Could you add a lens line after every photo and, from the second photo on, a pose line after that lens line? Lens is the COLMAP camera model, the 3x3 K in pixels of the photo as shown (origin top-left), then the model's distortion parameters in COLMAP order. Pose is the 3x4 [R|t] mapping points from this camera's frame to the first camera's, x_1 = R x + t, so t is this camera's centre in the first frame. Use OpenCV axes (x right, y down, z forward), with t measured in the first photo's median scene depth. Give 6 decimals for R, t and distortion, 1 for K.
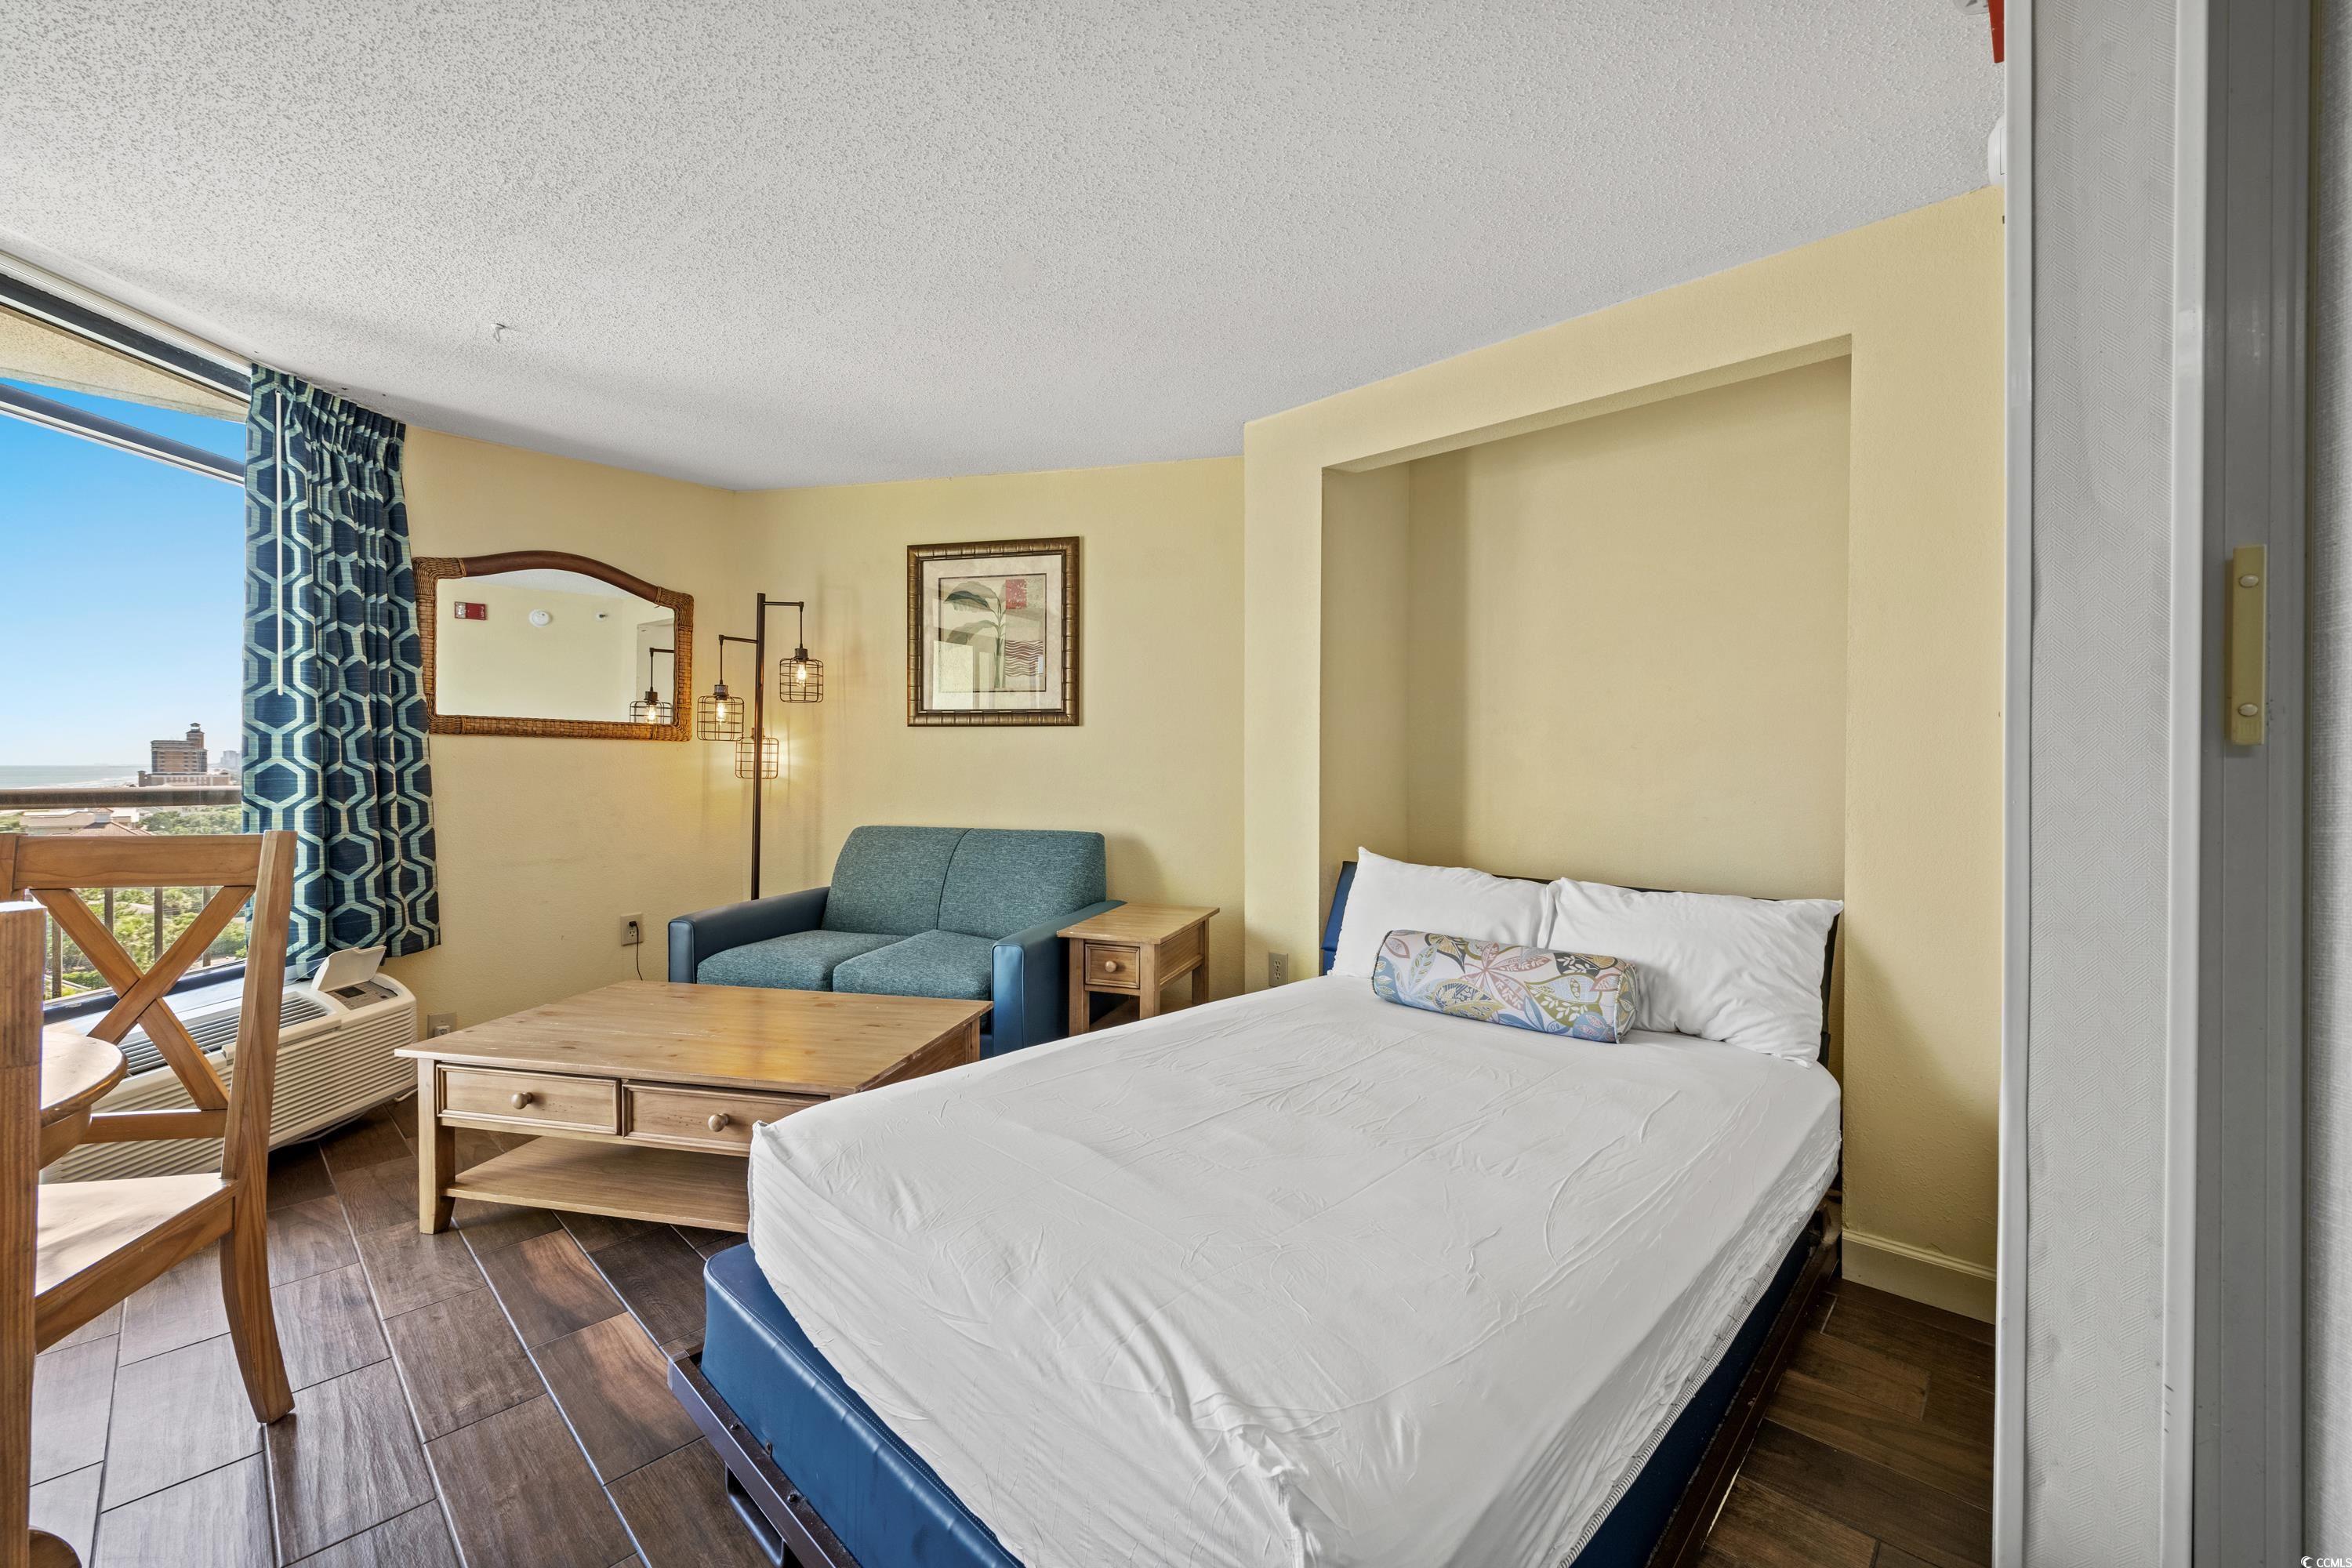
lens RADIAL K [[941.0, 0, 1176.7], [0, 941.0, 774.4], [0, 0, 1]] dist [-0.008493, 0.000036]
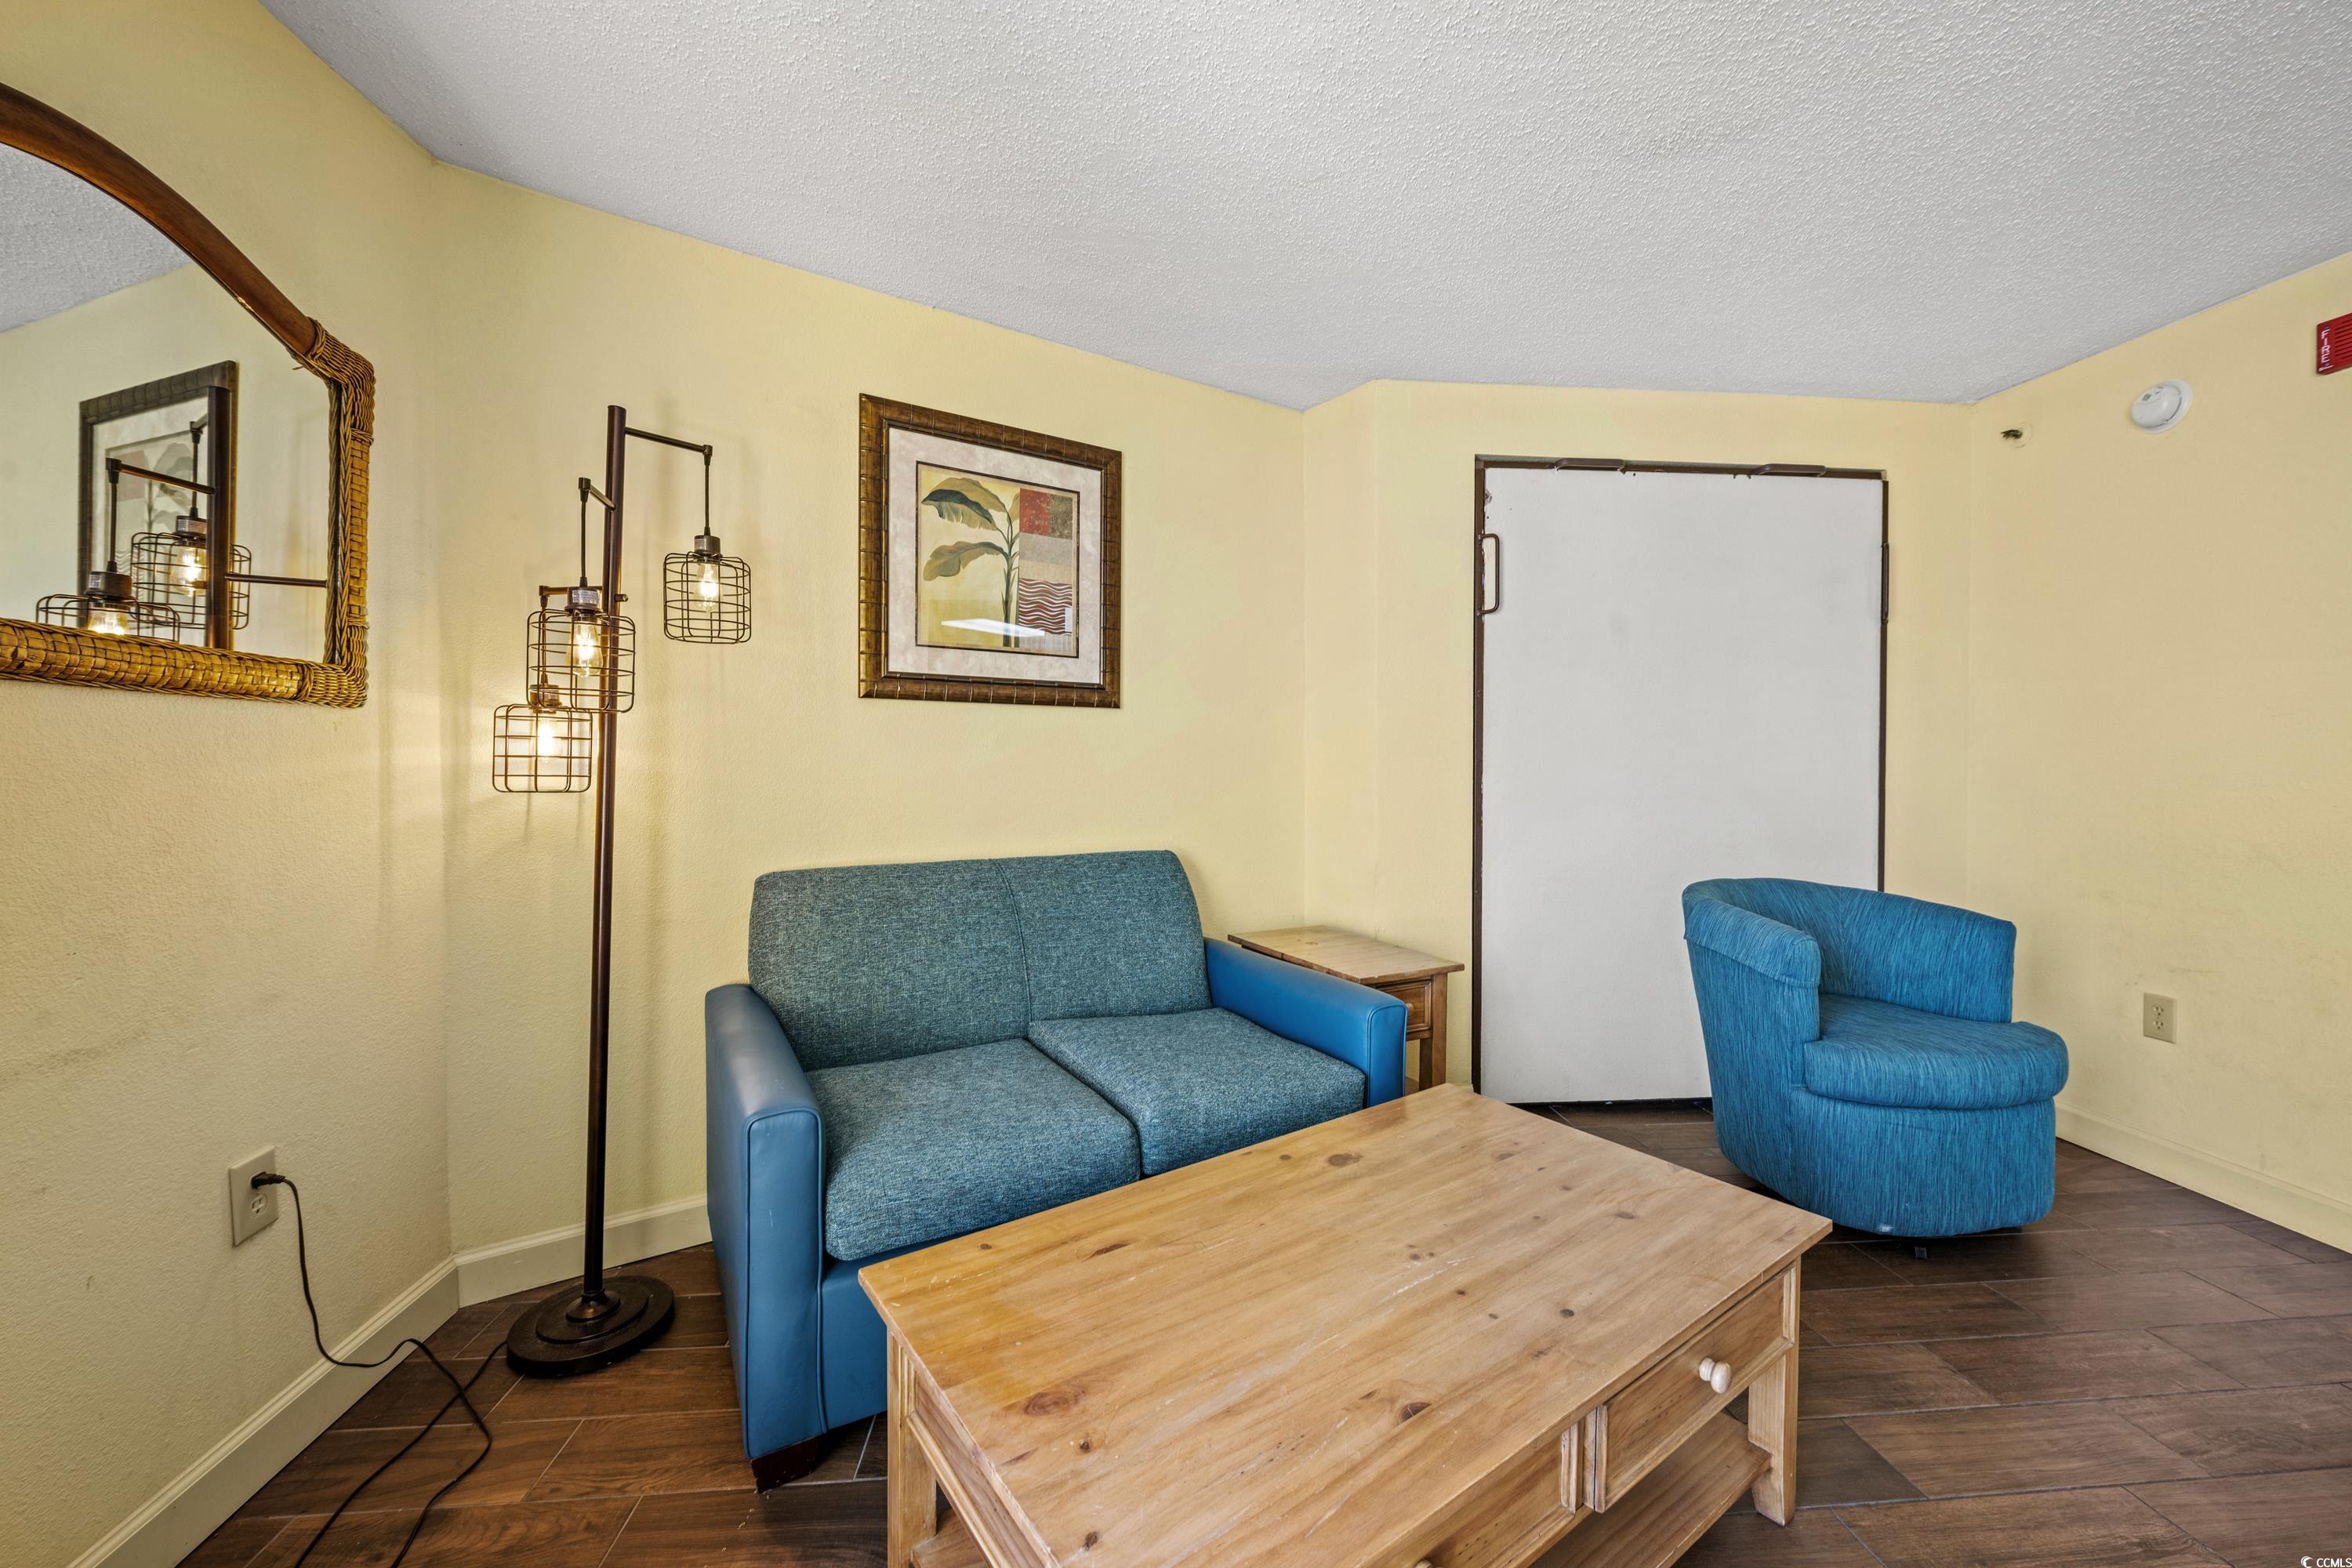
lens RADIAL K [[941.0, 0, 1175.7], [0, 941.0, 763.7], [0, 0, 1]] dist [-0.008493, 0.000036]
pose [[0.665193, -0.004945, 0.746655, -0.613392], [0.011656, 0.999925, -0.003762, -0.004541], [-0.746580, 0.011206, 0.665201, 0.467579]]
